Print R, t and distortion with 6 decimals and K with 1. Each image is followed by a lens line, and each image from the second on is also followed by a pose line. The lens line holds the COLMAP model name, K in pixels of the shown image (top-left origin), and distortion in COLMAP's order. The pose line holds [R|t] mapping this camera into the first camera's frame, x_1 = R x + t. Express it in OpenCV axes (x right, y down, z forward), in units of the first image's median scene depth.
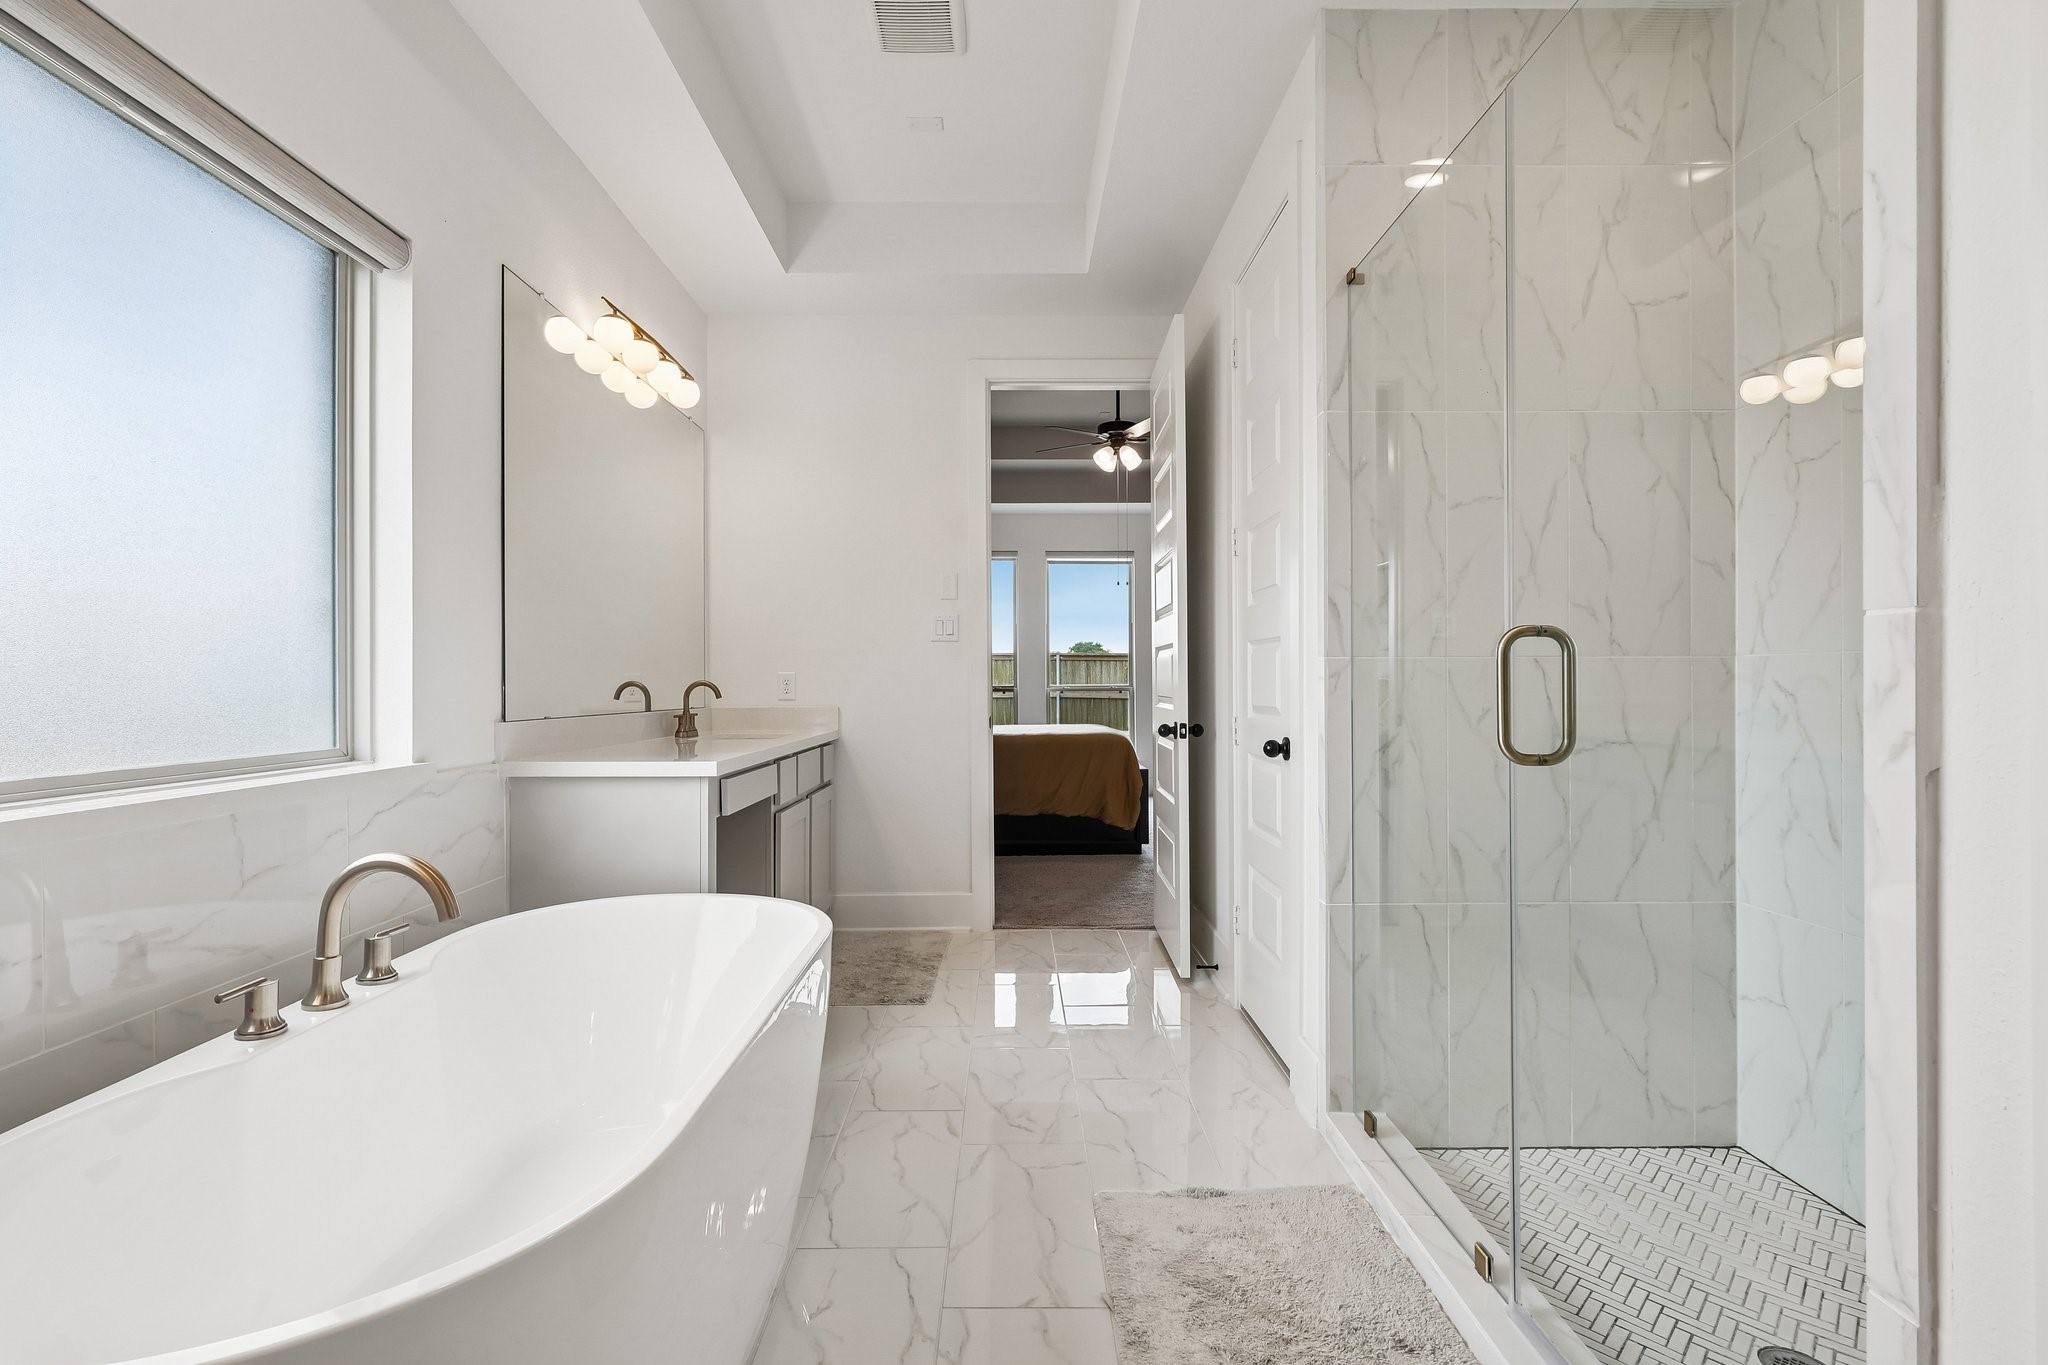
lens RADIAL K [[962.7, 0, 1020.8], [0, 962.7, 680.8], [0, 0, 1]] dist [0.008589, 0.000579]
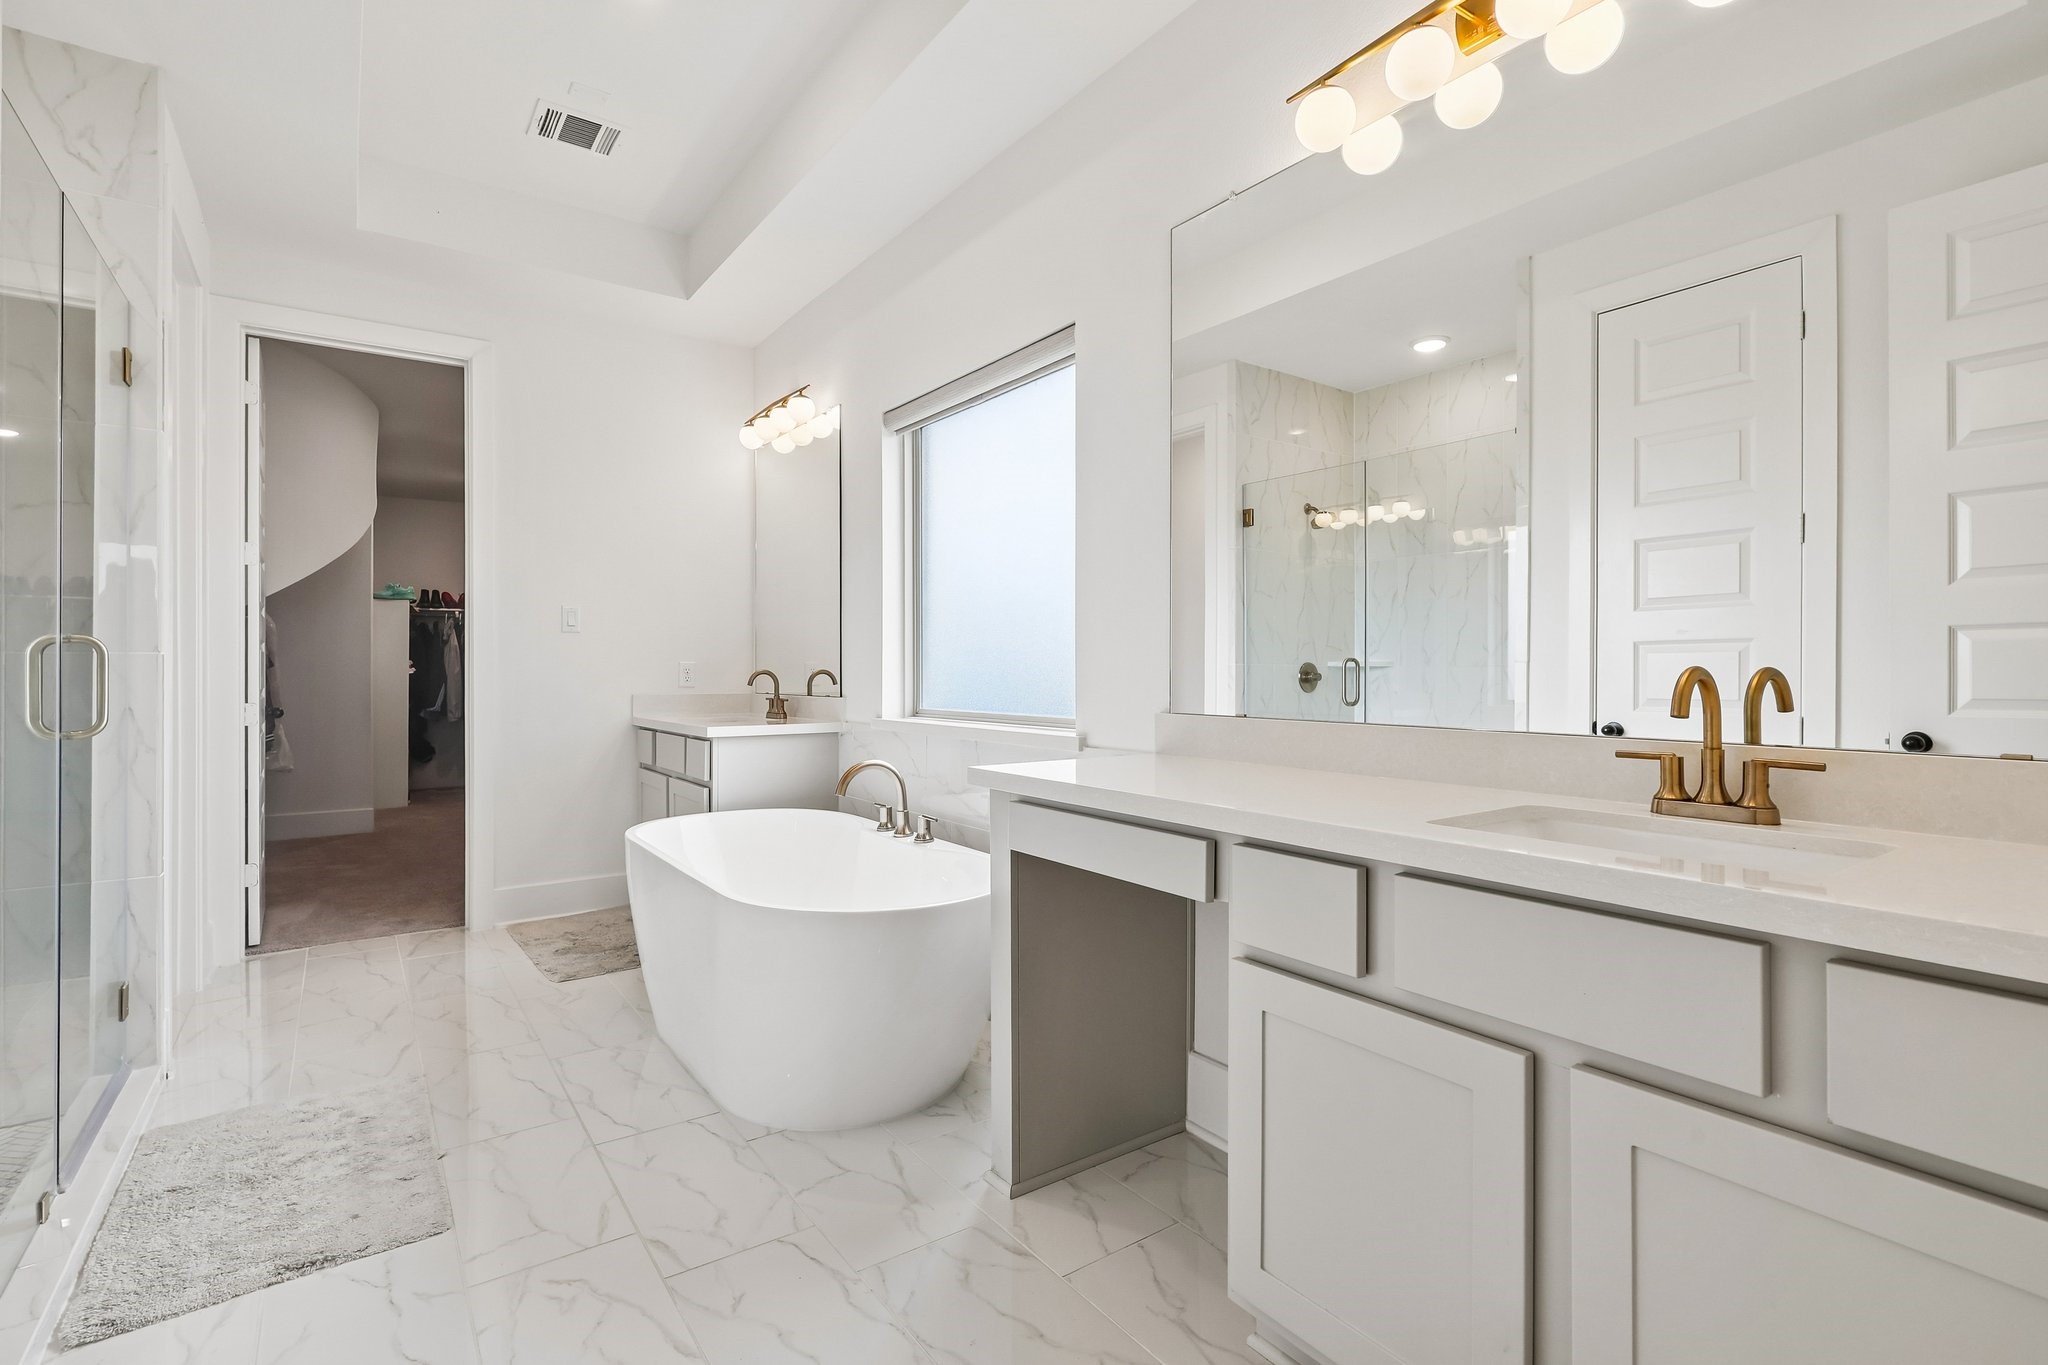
lens RADIAL K [[962.7, 0, 1002.9], [0, 962.7, 668.4], [0, 0, 1]] dist [0.008589, 0.000579]
pose [[-0.832416, -0.000301, -0.554151, 0.134201], [0.000398, 0.999999, -0.001141, -0.001078], [0.554151, -0.001170, -0.832416, 1.832583]]
